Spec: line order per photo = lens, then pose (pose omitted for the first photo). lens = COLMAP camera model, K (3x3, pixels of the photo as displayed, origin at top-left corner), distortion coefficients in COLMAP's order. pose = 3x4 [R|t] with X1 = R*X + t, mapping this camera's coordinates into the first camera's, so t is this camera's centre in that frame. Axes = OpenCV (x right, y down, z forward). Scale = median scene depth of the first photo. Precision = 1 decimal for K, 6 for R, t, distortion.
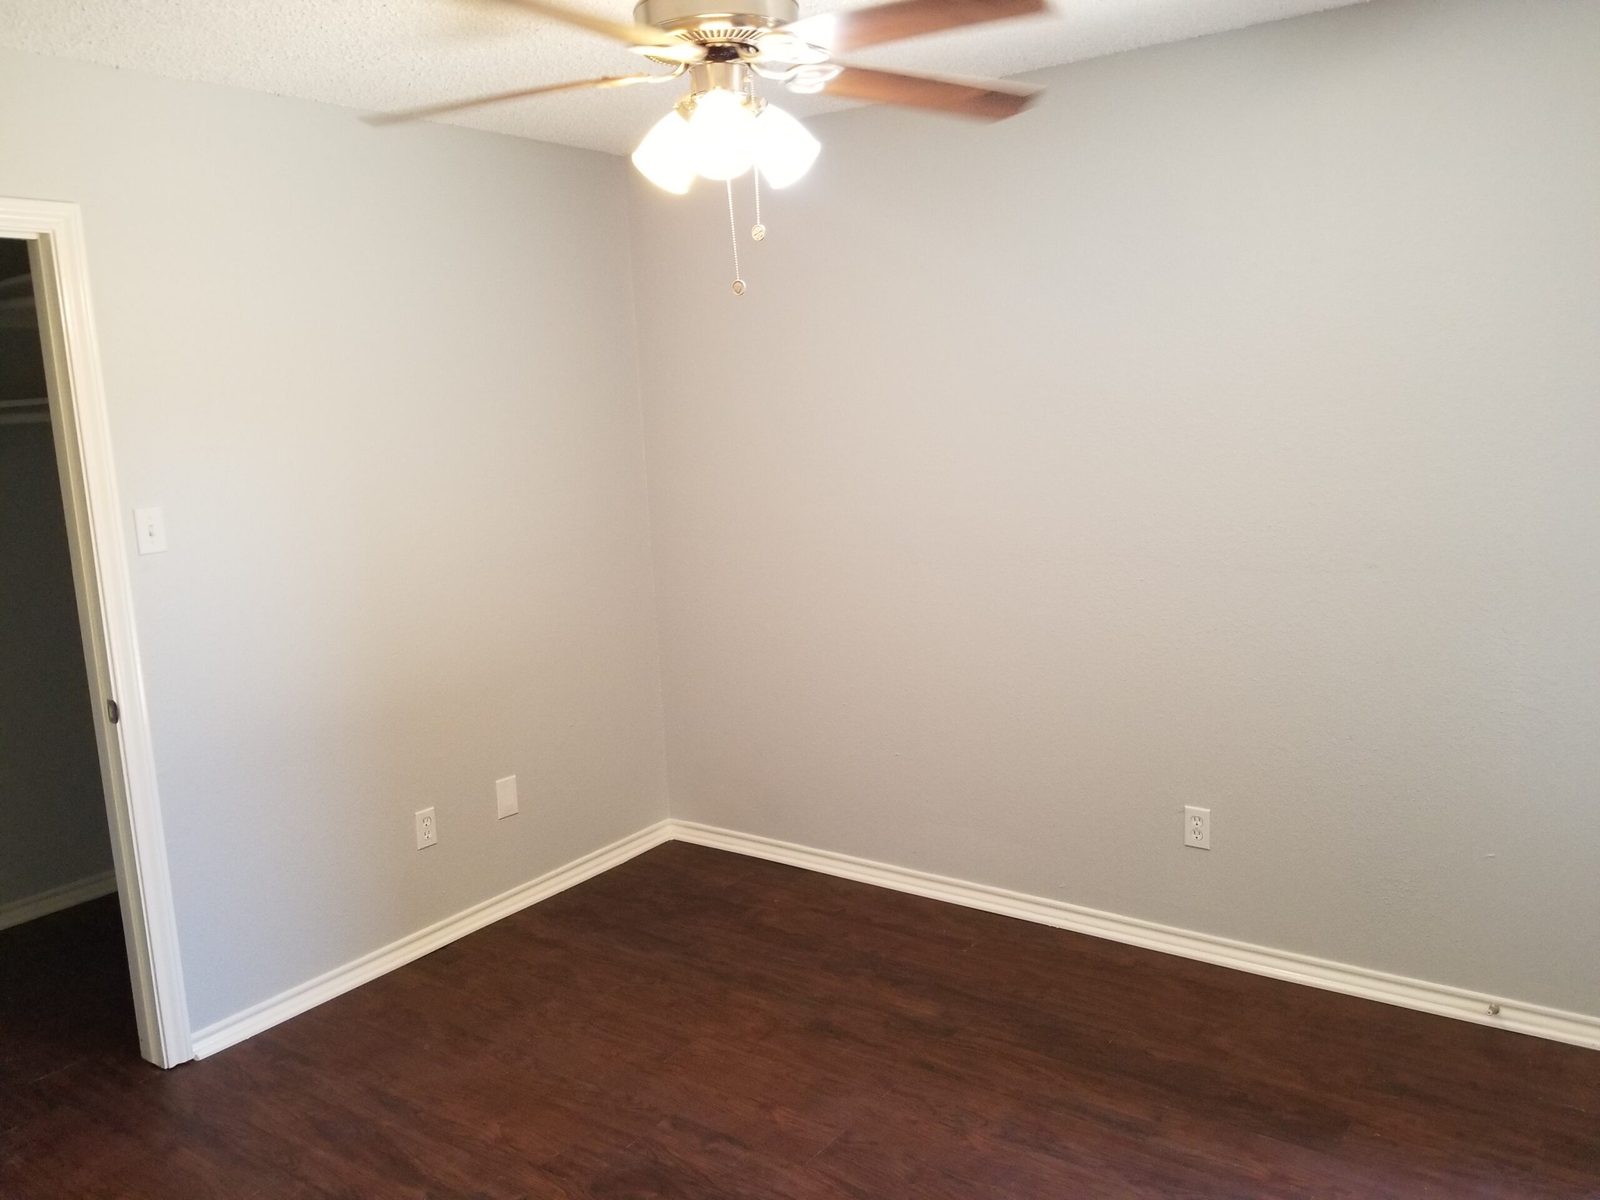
lens RADIAL K [[1260.7, 0, 820.7], [0, 1260.7, 599.7], [0, 0, 1]] dist [-0.005812, -0.009054]
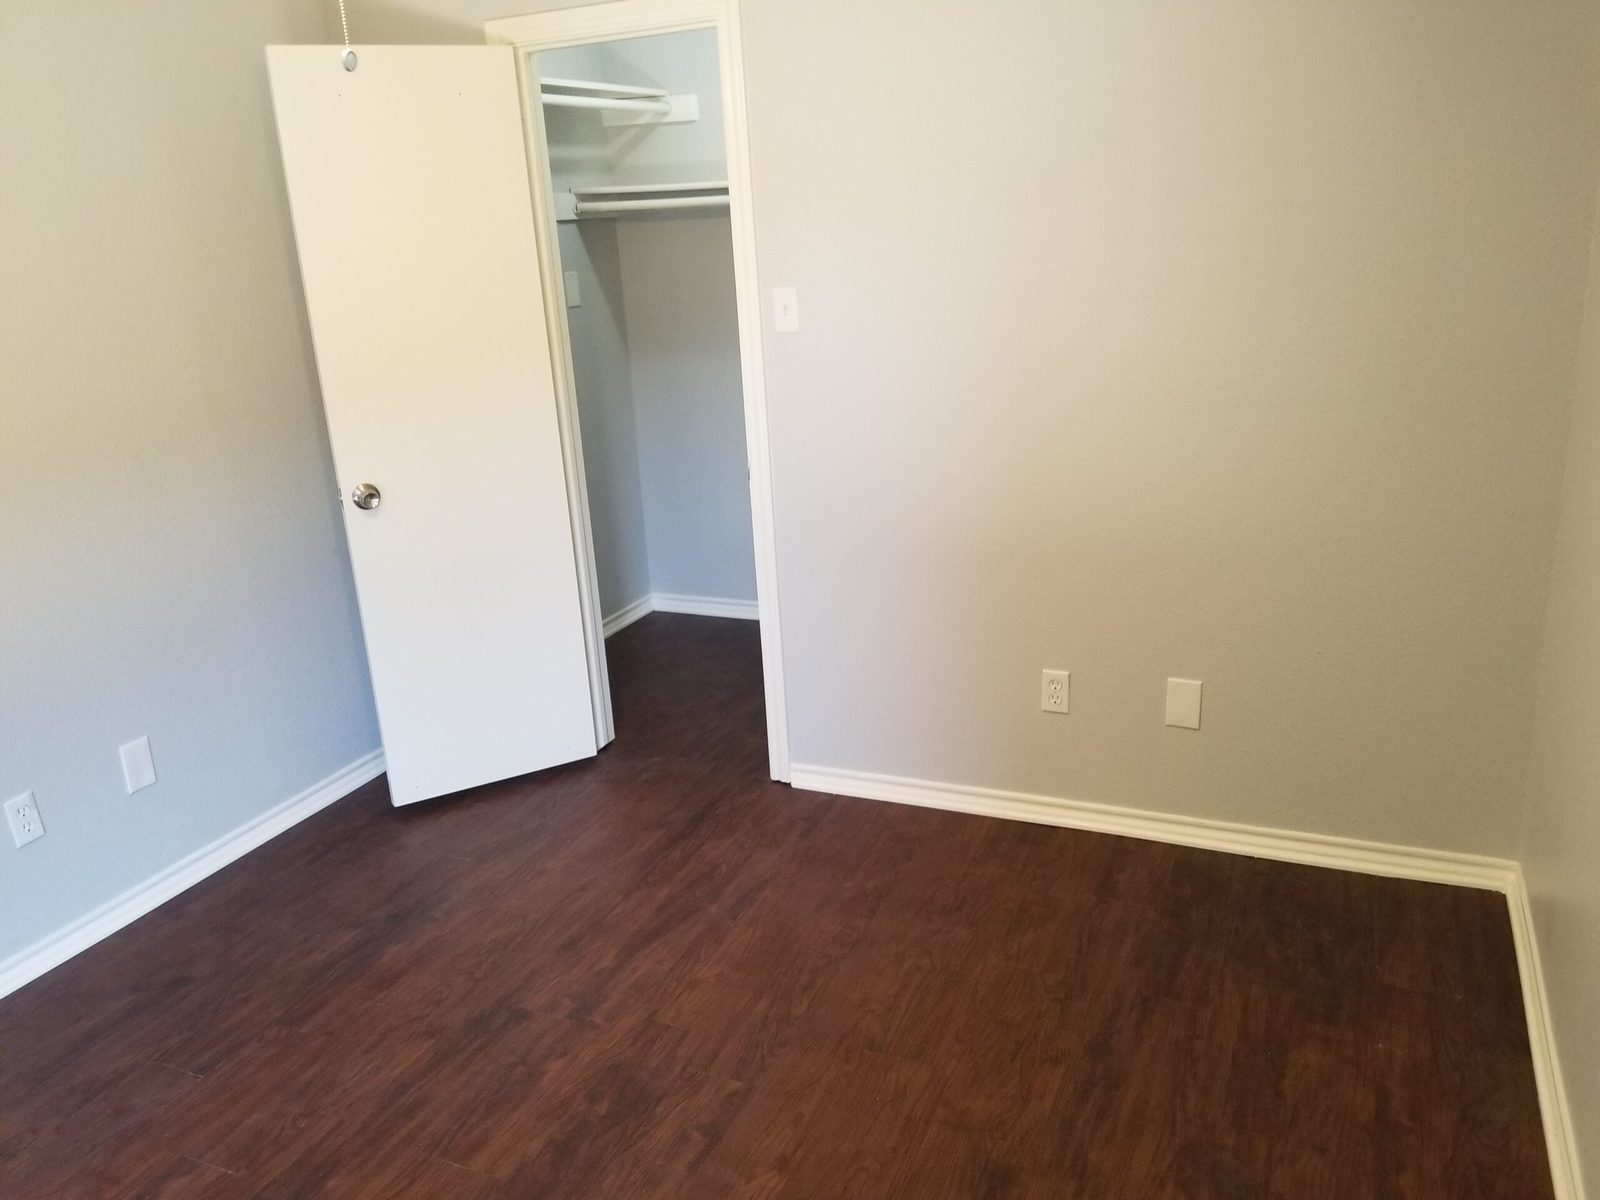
lens RADIAL K [[1260.7, 0, 820.7], [0, 1260.7, 599.7], [0, 0, 1]] dist [-0.005812, -0.009054]
pose [[0.200296, 0.328431, -0.923046, 0.491315], [-0.123361, 0.943094, 0.308796, -0.143091], [0.971938, 0.052017, 0.229414, 0.729858]]
